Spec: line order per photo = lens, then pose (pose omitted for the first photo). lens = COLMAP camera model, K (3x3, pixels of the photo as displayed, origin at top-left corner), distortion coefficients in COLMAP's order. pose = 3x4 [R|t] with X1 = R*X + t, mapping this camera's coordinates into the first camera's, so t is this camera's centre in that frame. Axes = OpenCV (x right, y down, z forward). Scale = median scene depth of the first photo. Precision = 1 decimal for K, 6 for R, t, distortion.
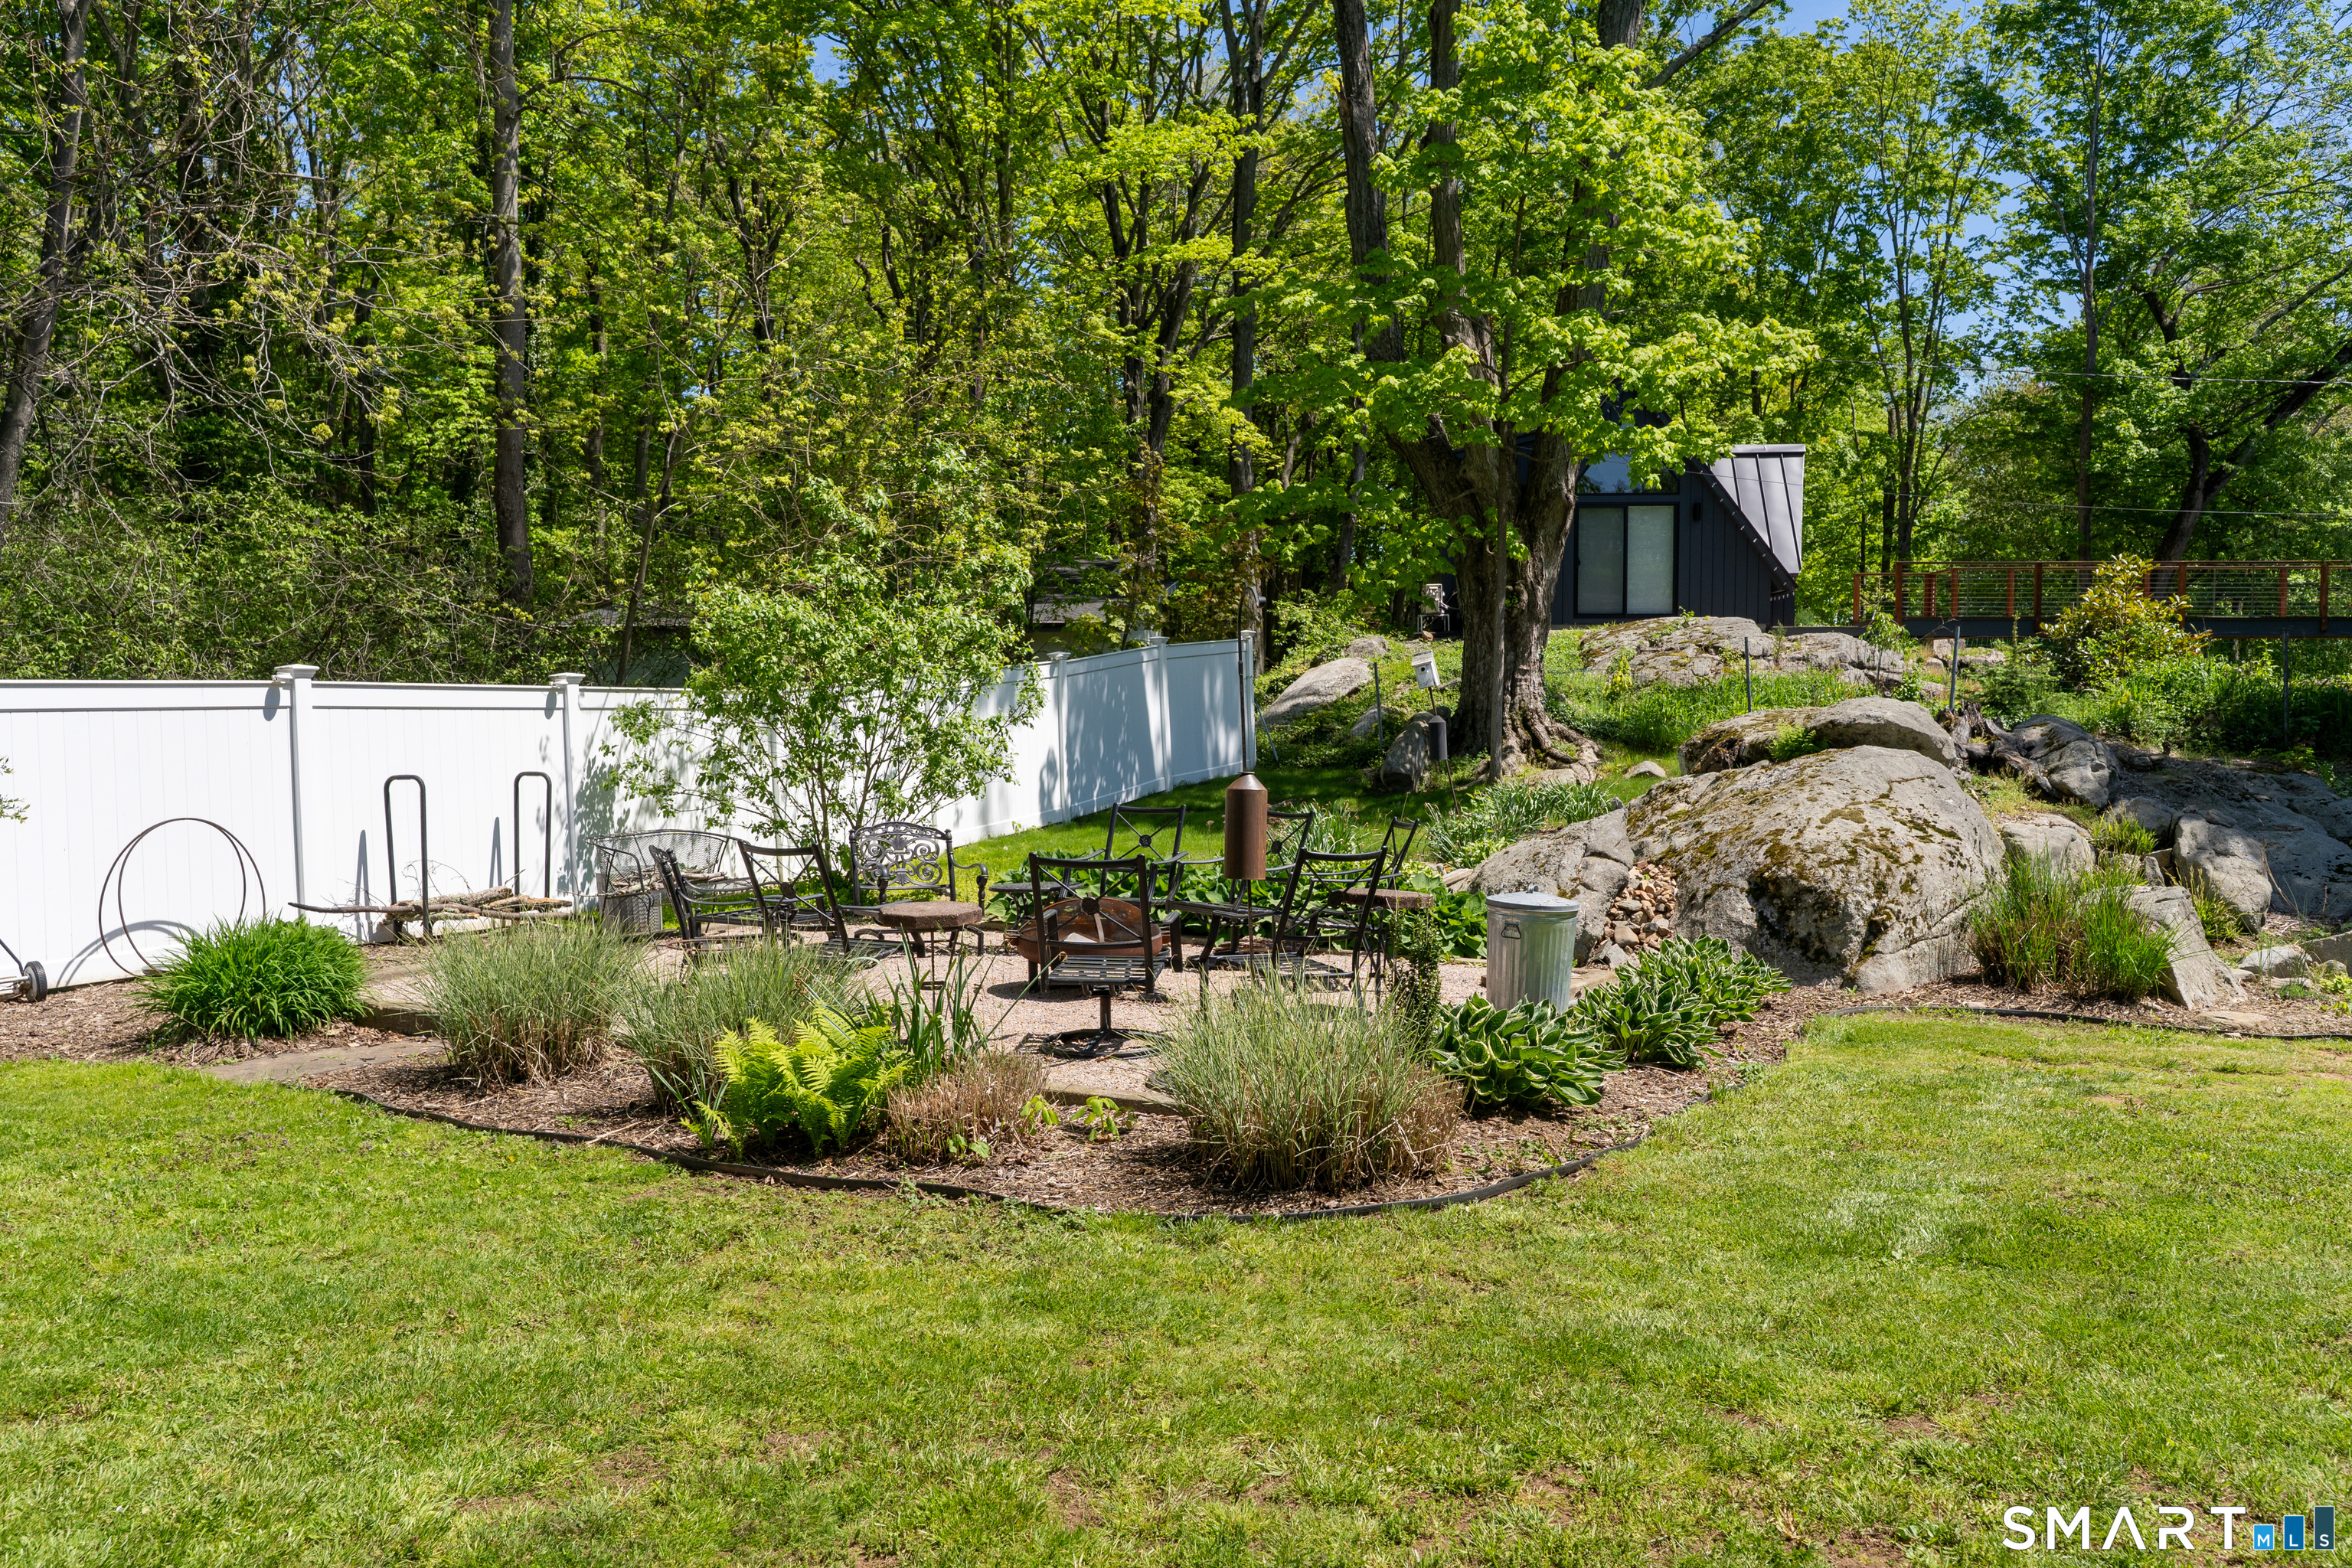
lens RADIAL K [[1866.9, 0, 1172.4], [0, 1866.9, 790.7], [0, 0, 1]] dist [0.004155, -0.000890]
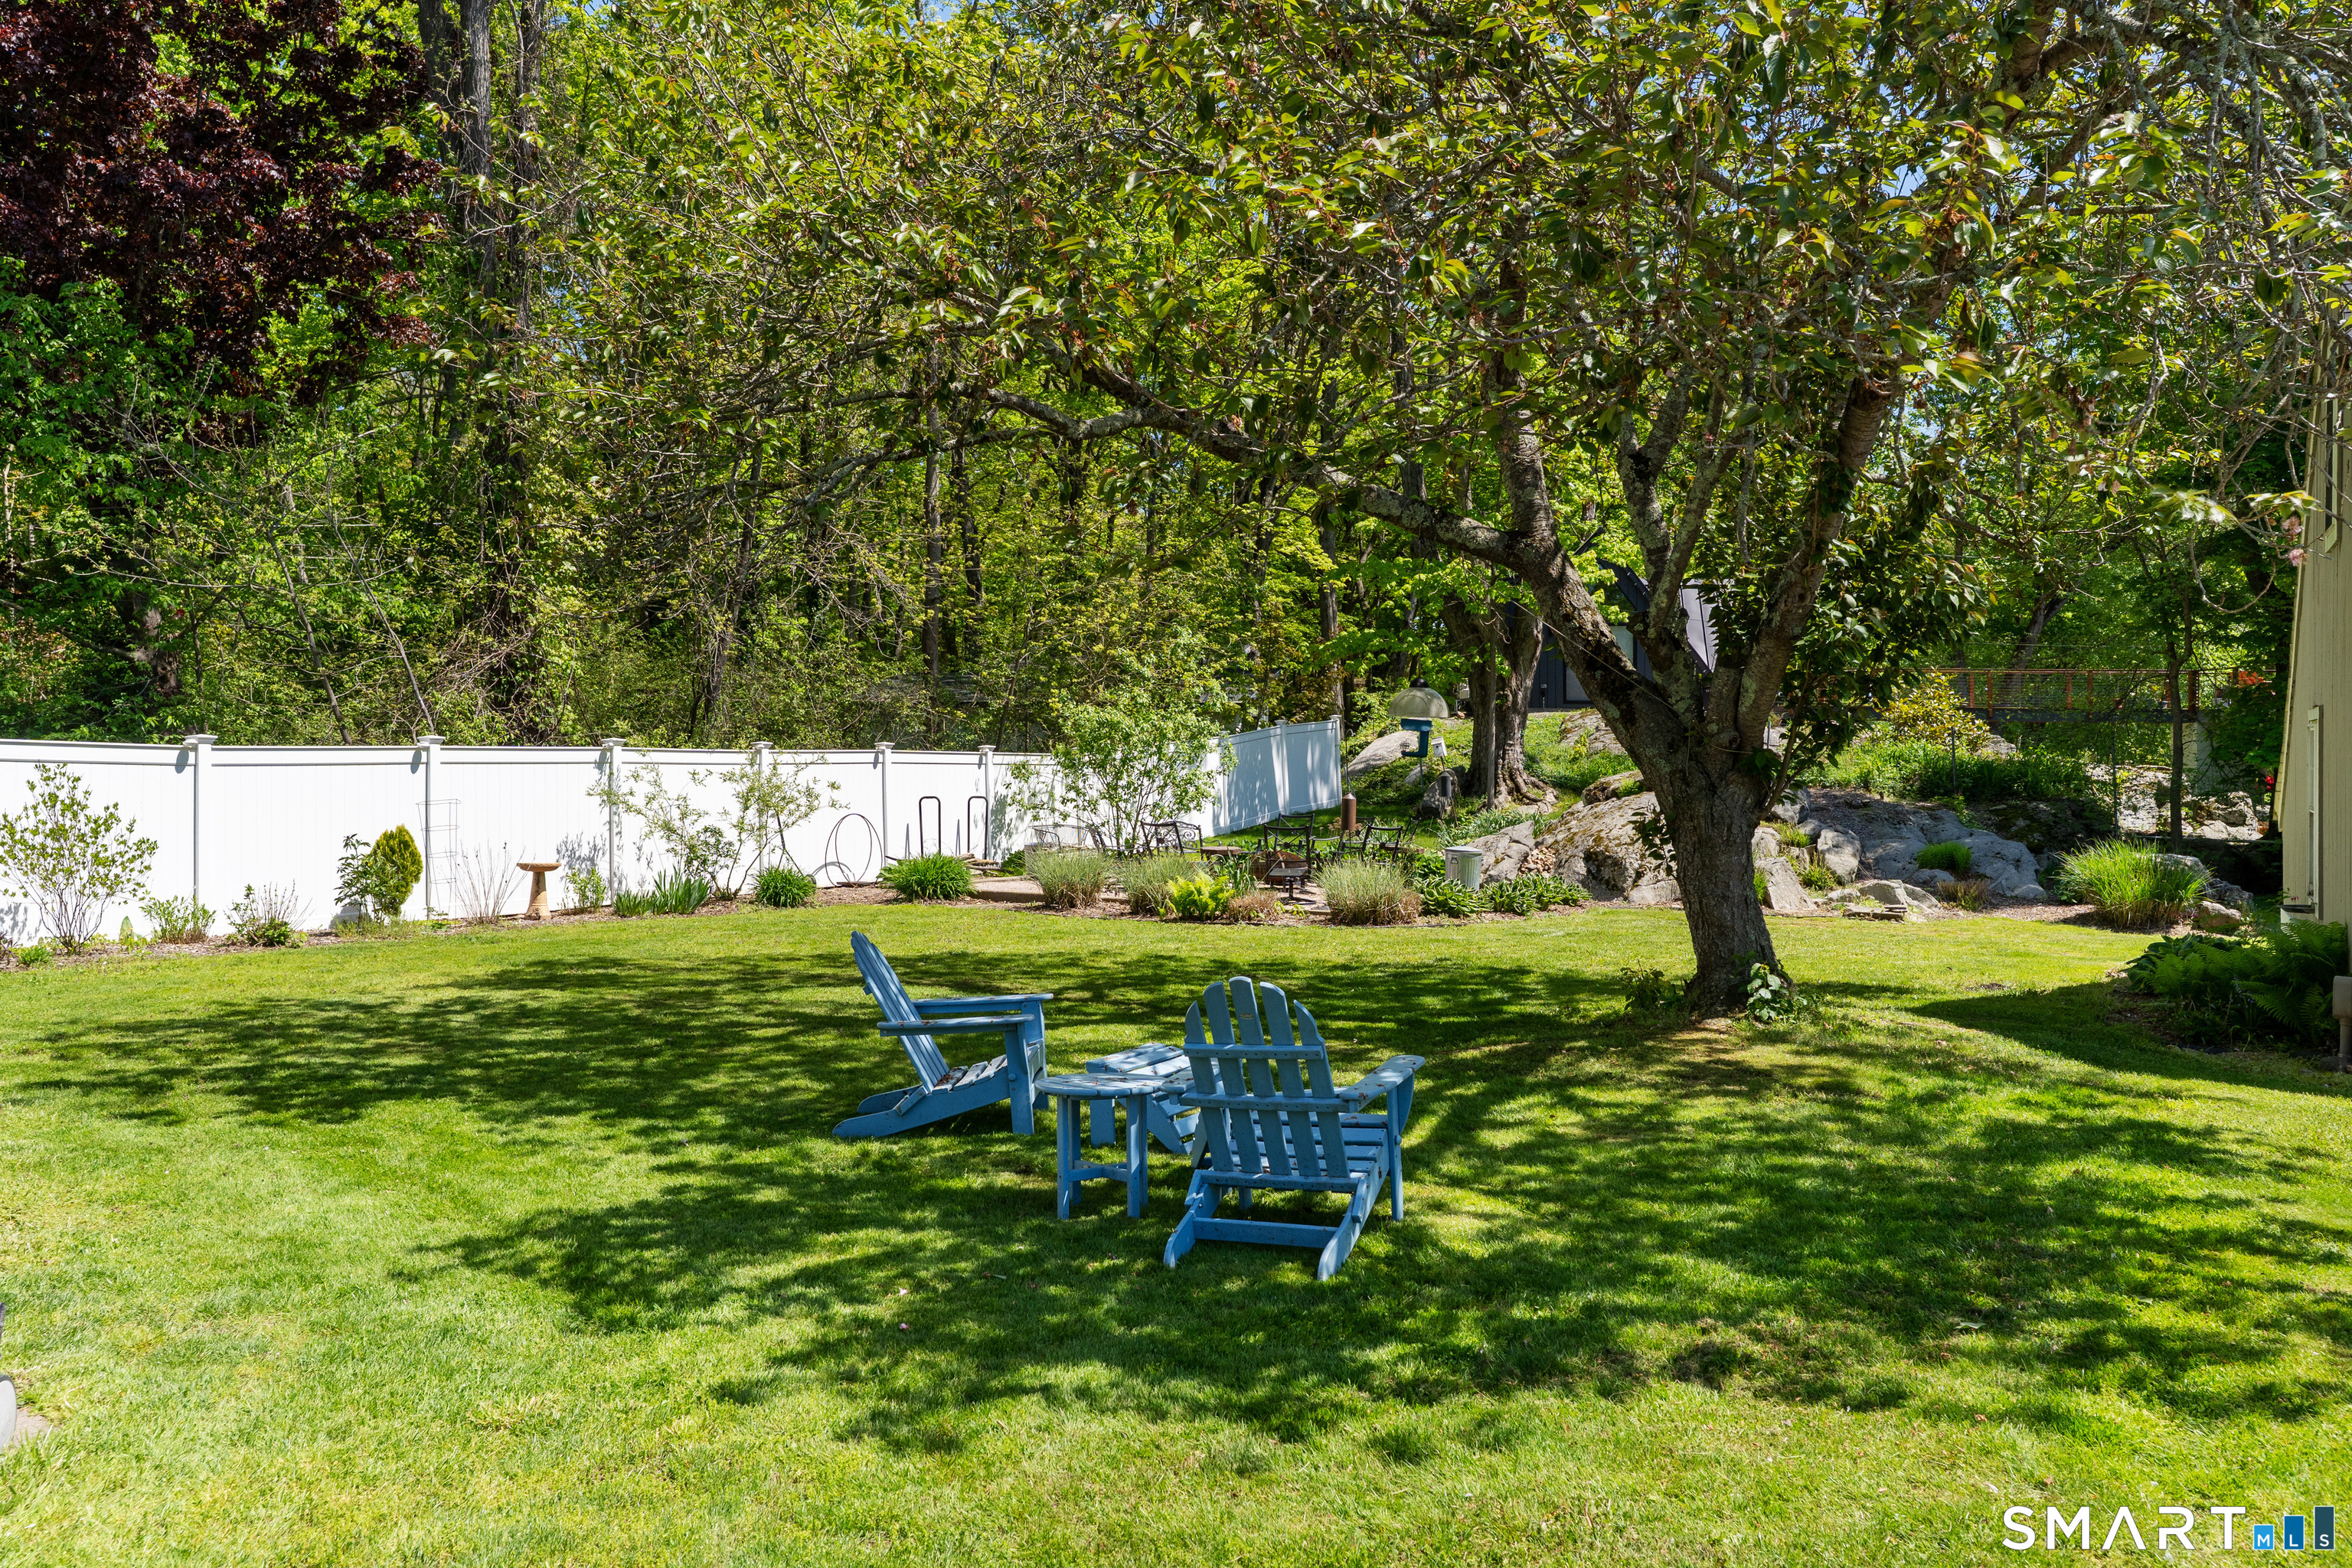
lens RADIAL K [[1795.4, 0, 1176.5], [0, 1795.4, 768.5], [0, 0, 1]] dist [0.008162, 0.005413]
pose [[0.999156, 0.010105, -0.039824, -0.041945], [-0.011642, 0.999189, -0.038550, 0.022344], [0.039402, 0.038981, 0.998463, -0.634615]]
